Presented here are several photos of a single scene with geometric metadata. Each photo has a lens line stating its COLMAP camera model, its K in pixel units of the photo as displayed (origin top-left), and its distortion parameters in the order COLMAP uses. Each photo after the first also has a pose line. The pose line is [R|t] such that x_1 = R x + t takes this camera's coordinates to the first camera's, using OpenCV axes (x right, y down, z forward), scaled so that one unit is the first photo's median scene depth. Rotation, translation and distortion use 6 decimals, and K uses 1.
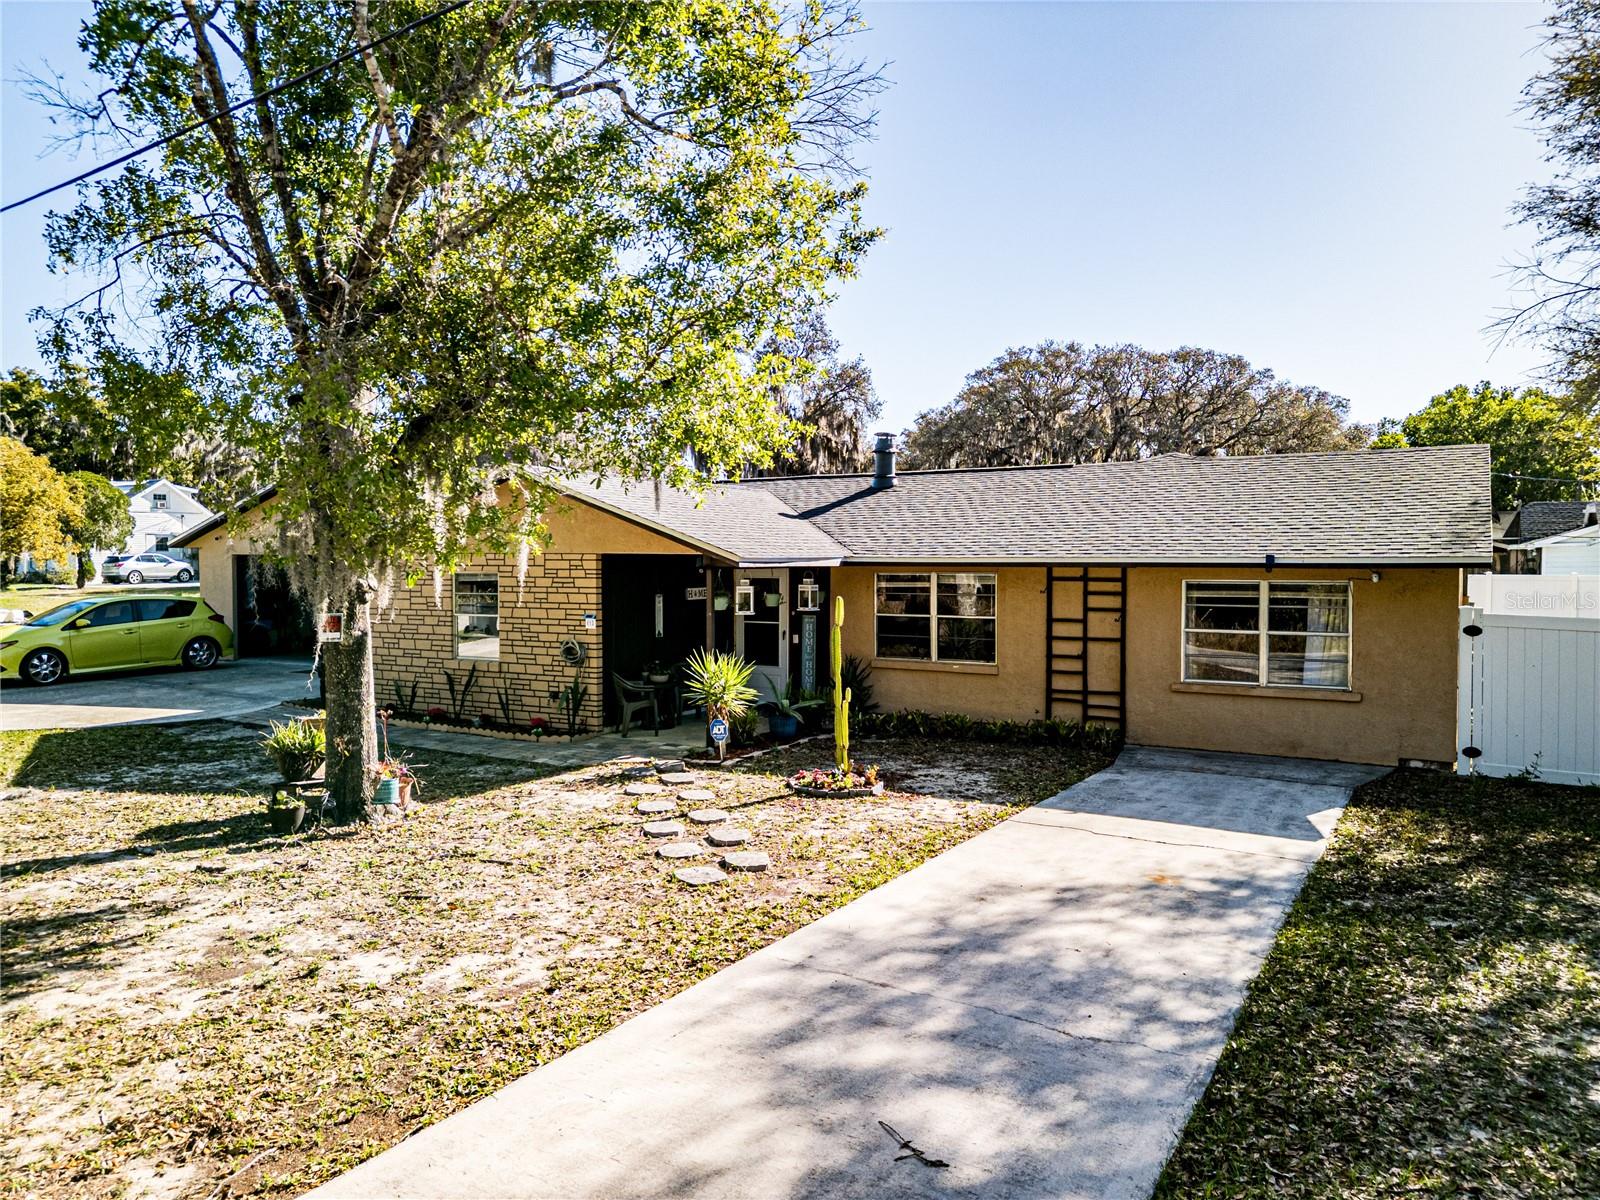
lens RADIAL K [[1117.7, 0, 814.3], [0, 1117.7, 586.1], [0, 0, 1]] dist [0.076216, -0.074826]
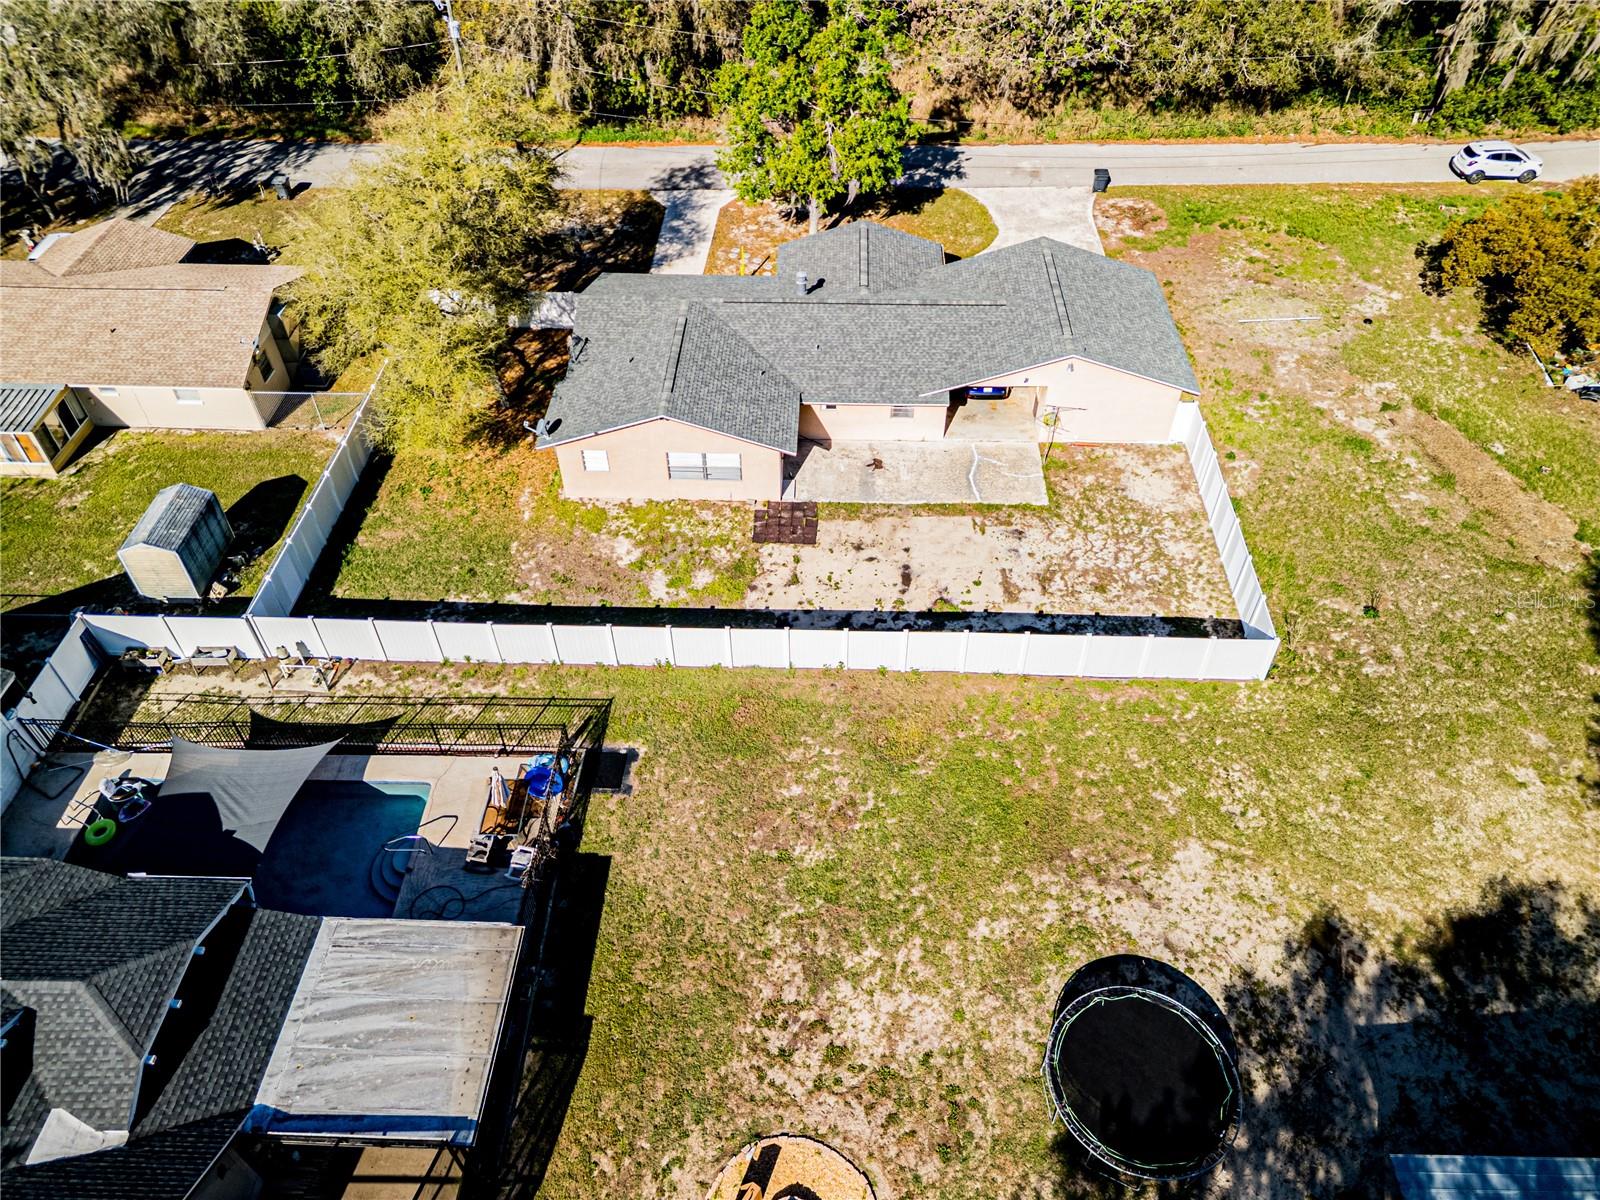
lens RADIAL K [[1117.7, 0, 802.6], [0, 1117.7, 596.2], [0, 0, 1]] dist [0.076216, -0.074826]
pose [[-0.881295, 0.334886, -0.333422, 1.600148], [-0.002714, 0.701957, 0.712214, -1.979159], [0.472559, 0.628576, -0.617722, 4.304411]]
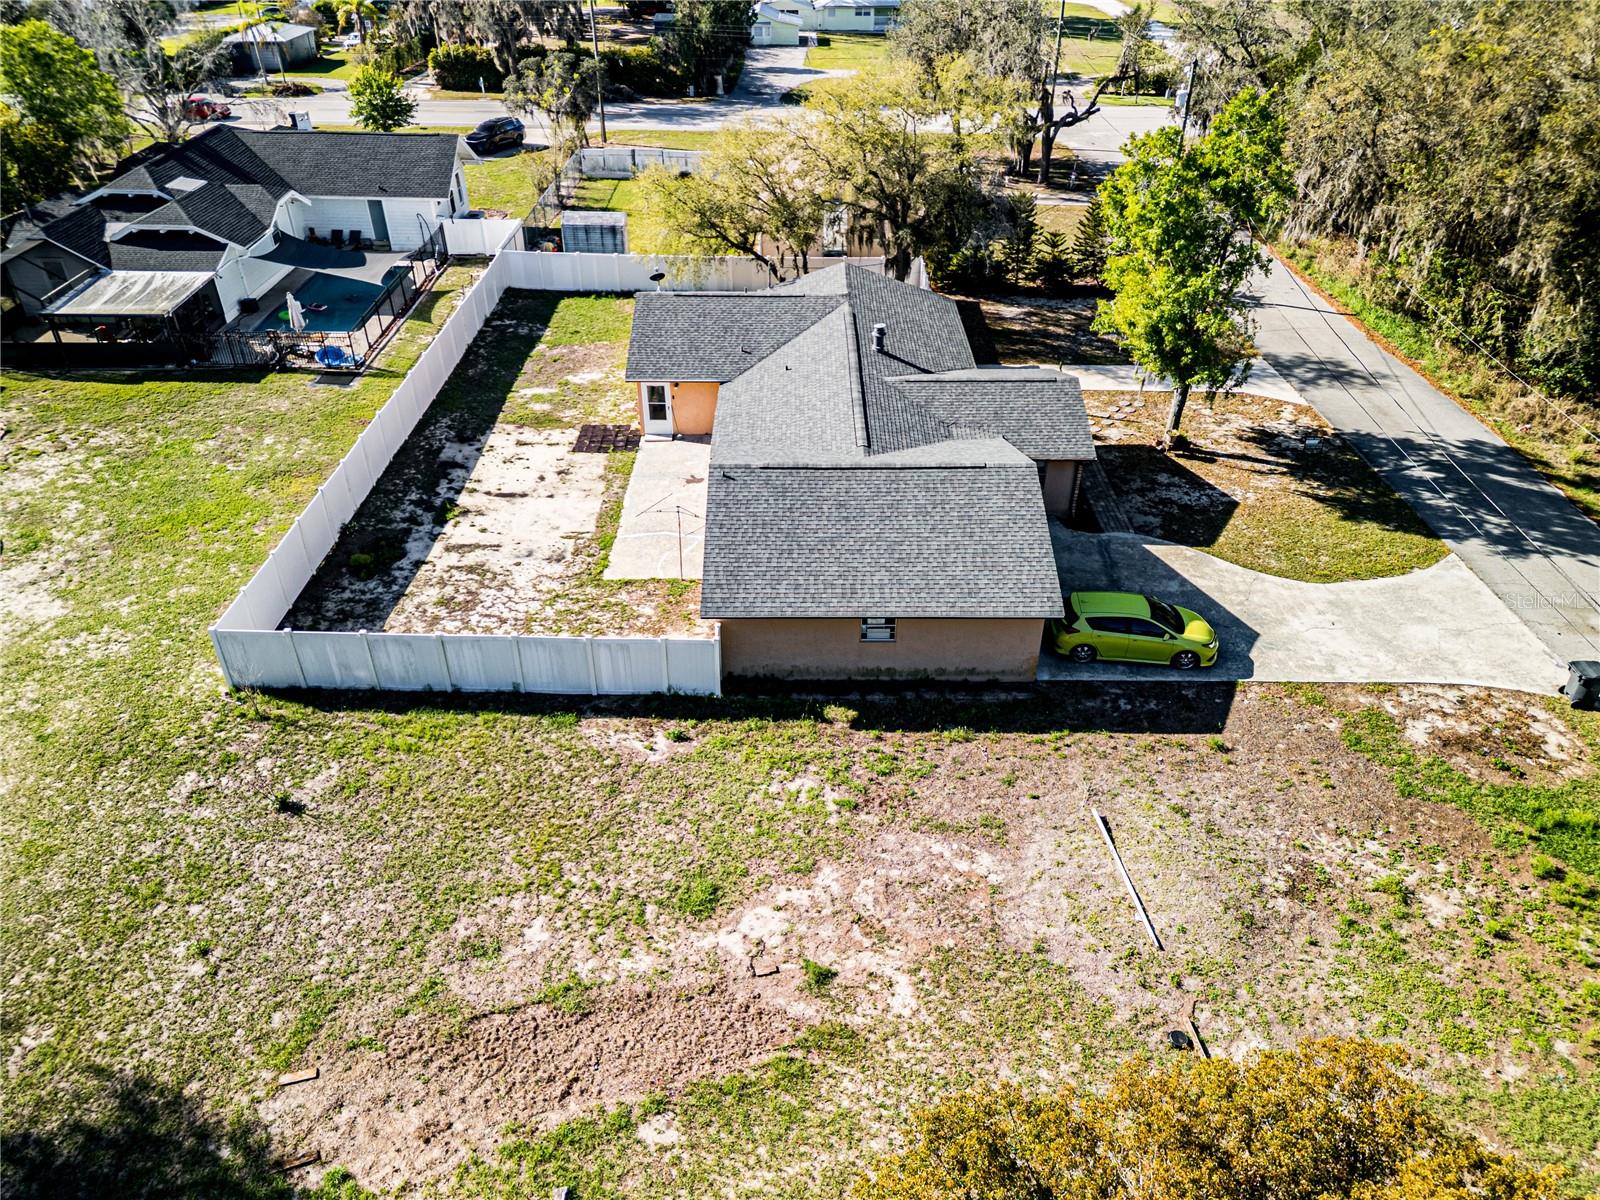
lens RADIAL K [[1117.7, 0, 799.4], [0, 1117.7, 592.7], [0, 0, 1]] dist [0.076216, -0.074826]
pose [[-0.502813, -0.482151, 0.717433, -2.299860], [0.010915, 0.826375, 0.563015, -1.309571], [-0.864326, 0.290922, -0.410249, 3.166326]]
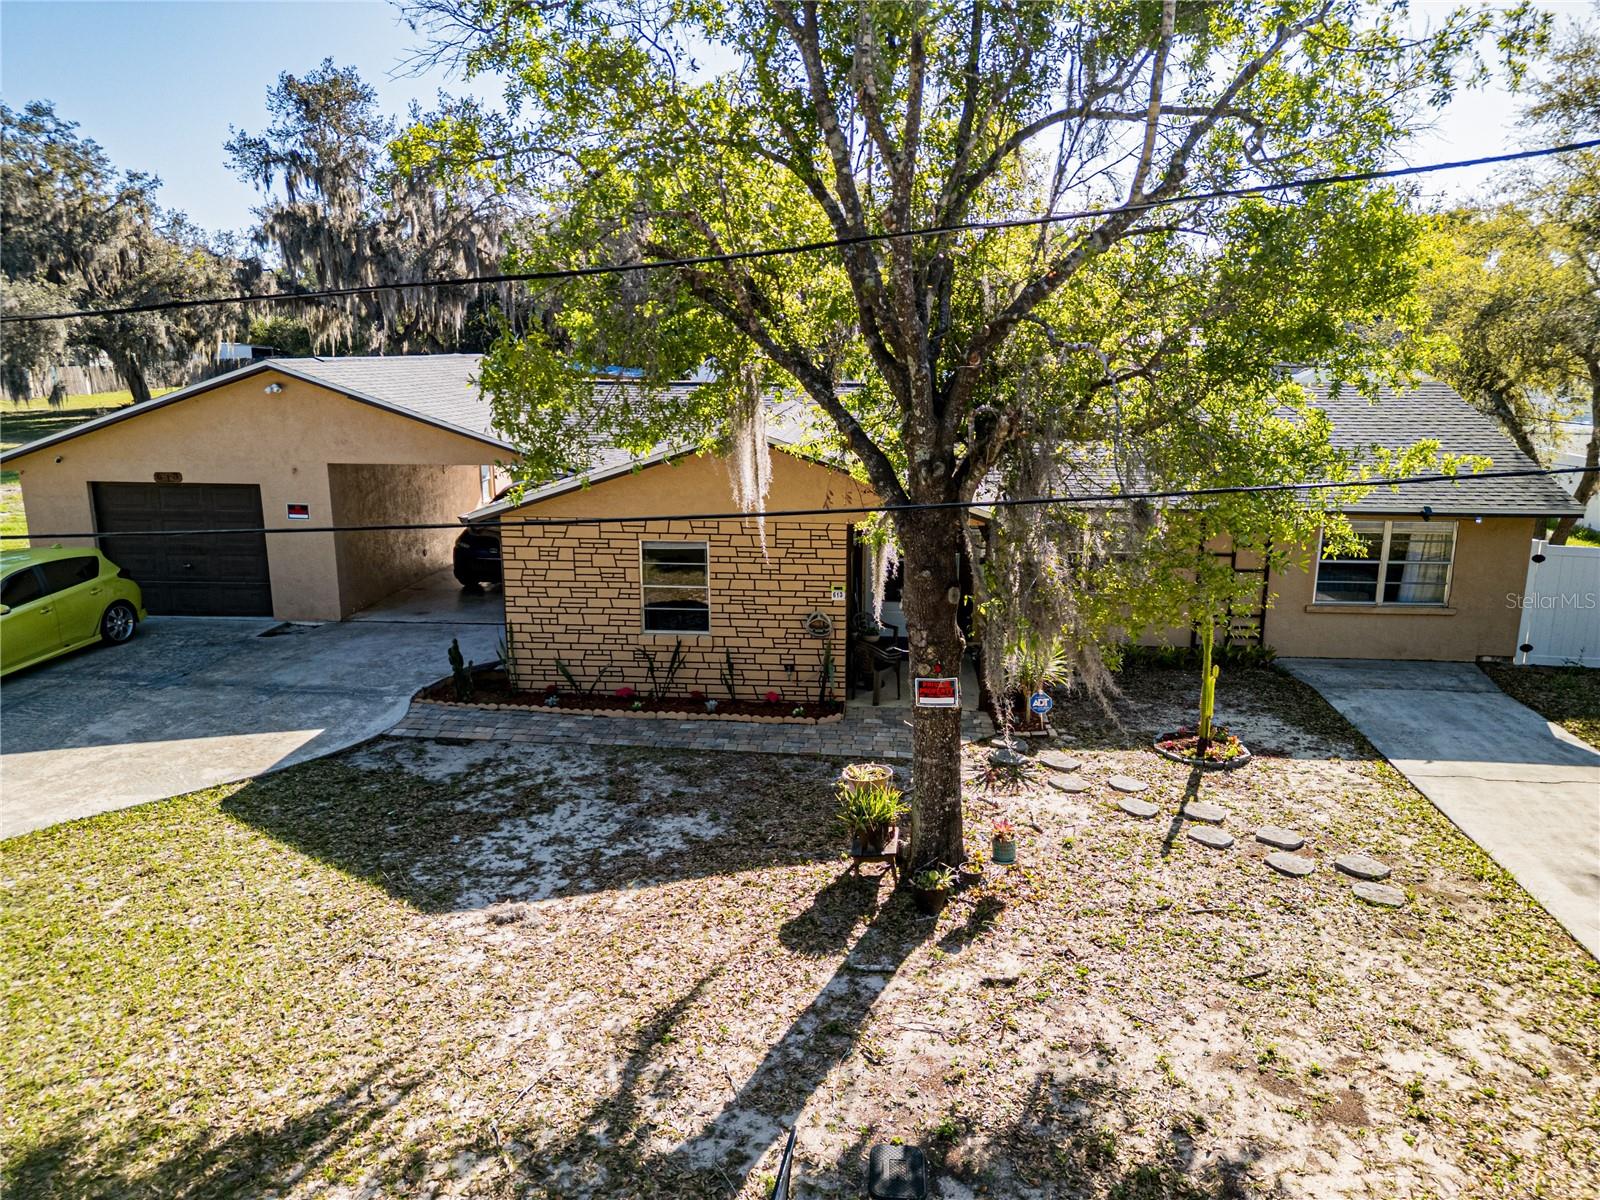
lens RADIAL K [[1117.7, 0, 804.1], [0, 1117.7, 592.2], [0, 0, 1]] dist [0.076216, -0.074826]
pose [[0.903866, -0.088628, 0.418535, -0.720583], [0.005639, 0.980689, 0.195491, -0.179776], [-0.427779, -0.174338, 0.886911, 0.188904]]
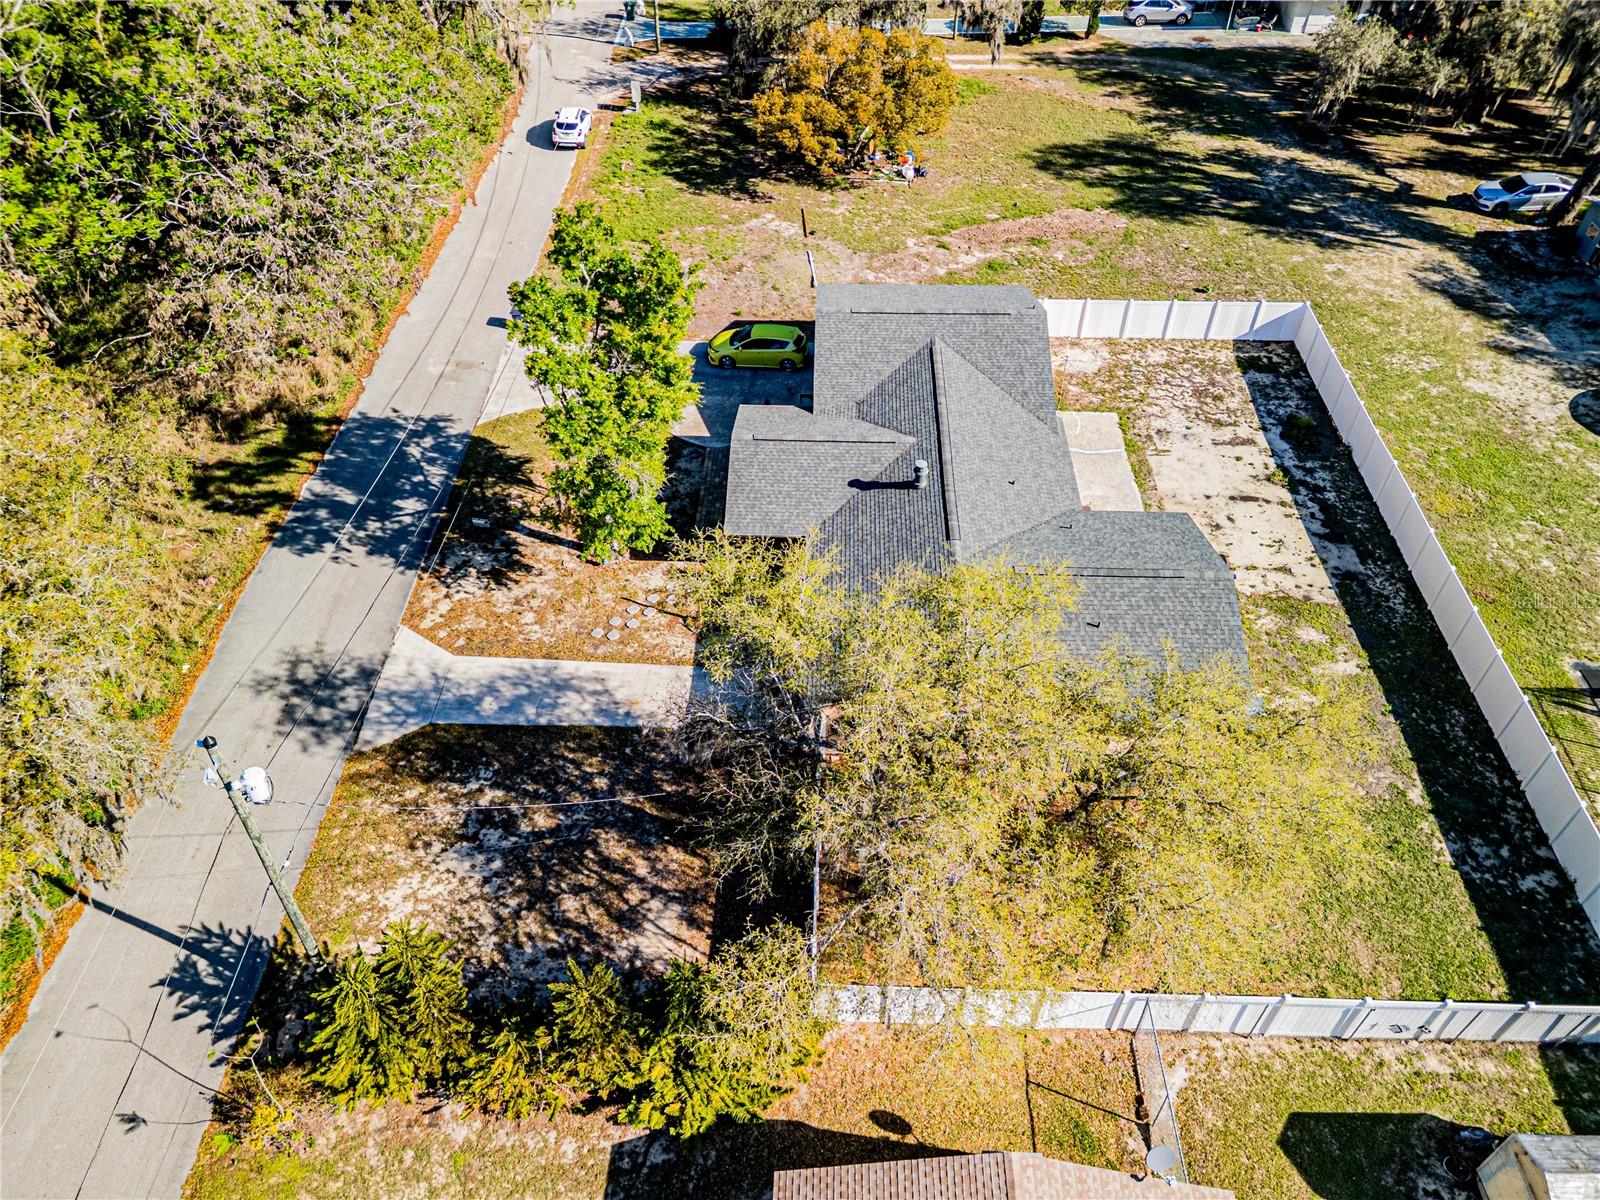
lens RADIAL K [[1117.7, 0, 792.2], [0, 1117.7, 581.0], [0, 0, 1]] dist [0.076216, -0.074826]
pose [[0.467118, 0.608919, -0.641108, 1.972097], [-0.010073, 0.728693, 0.684767, -1.939140], [0.884138, -0.313409, 0.346519, 0.145739]]
